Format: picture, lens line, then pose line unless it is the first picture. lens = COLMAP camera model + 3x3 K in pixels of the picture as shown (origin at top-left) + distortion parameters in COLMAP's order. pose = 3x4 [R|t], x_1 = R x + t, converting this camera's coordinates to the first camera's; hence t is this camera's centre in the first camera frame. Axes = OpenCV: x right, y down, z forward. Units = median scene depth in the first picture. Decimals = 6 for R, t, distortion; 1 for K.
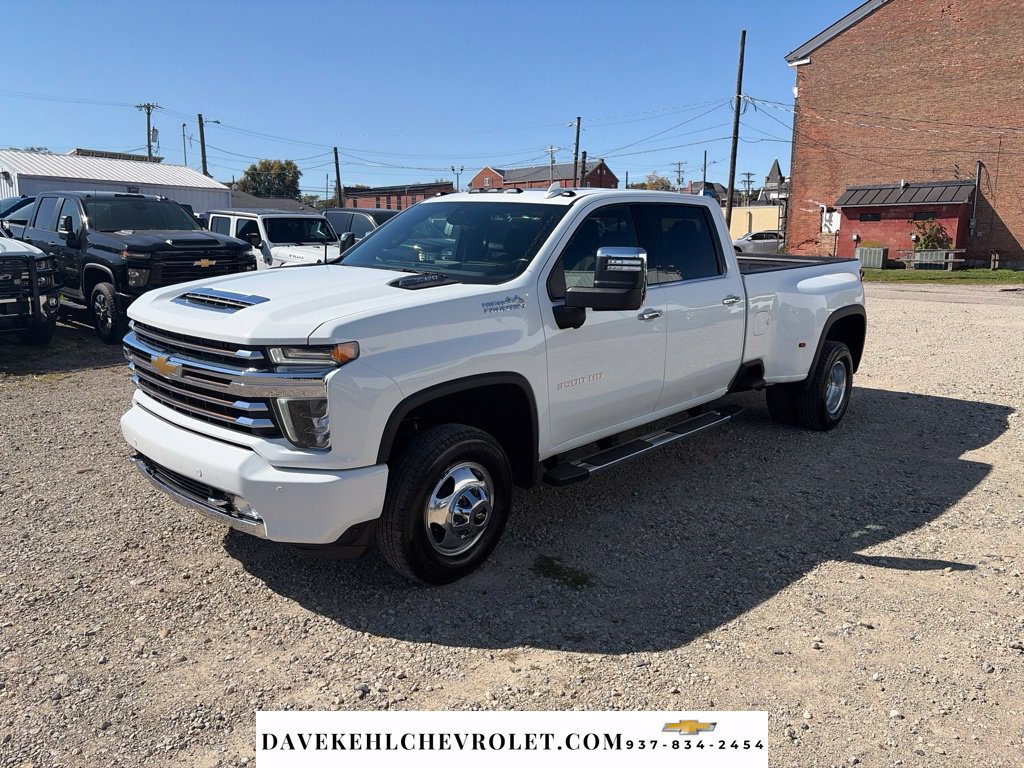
lens RADIAL K [[778.4, 0, 510.0], [0, 778.4, 376.2], [0, 0, 1]] dist [0.038887, -0.046342]
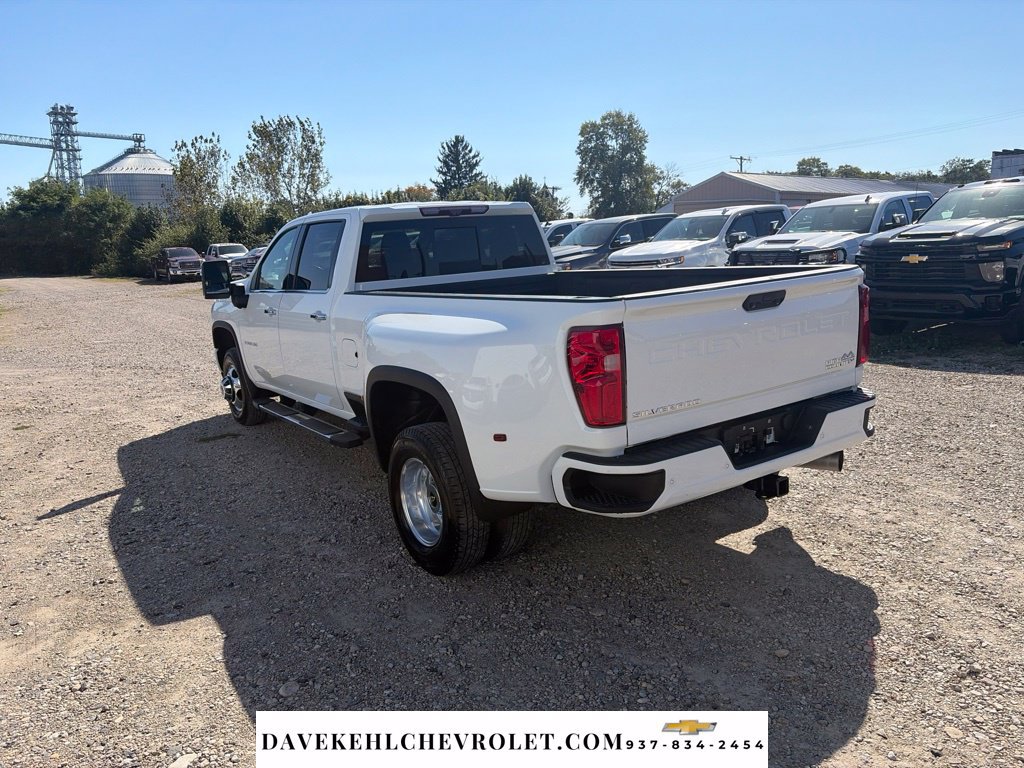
lens RADIAL K [[778.4, 0, 517.0], [0, 778.4, 401.9], [0, 0, 1]] dist [0.038887, -0.046342]
pose [[-0.232671, 0.202567, -0.951226, 1.319635], [-0.137909, 0.961313, 0.238448, -0.294127], [0.962728, 0.186663, -0.195734, 1.632435]]
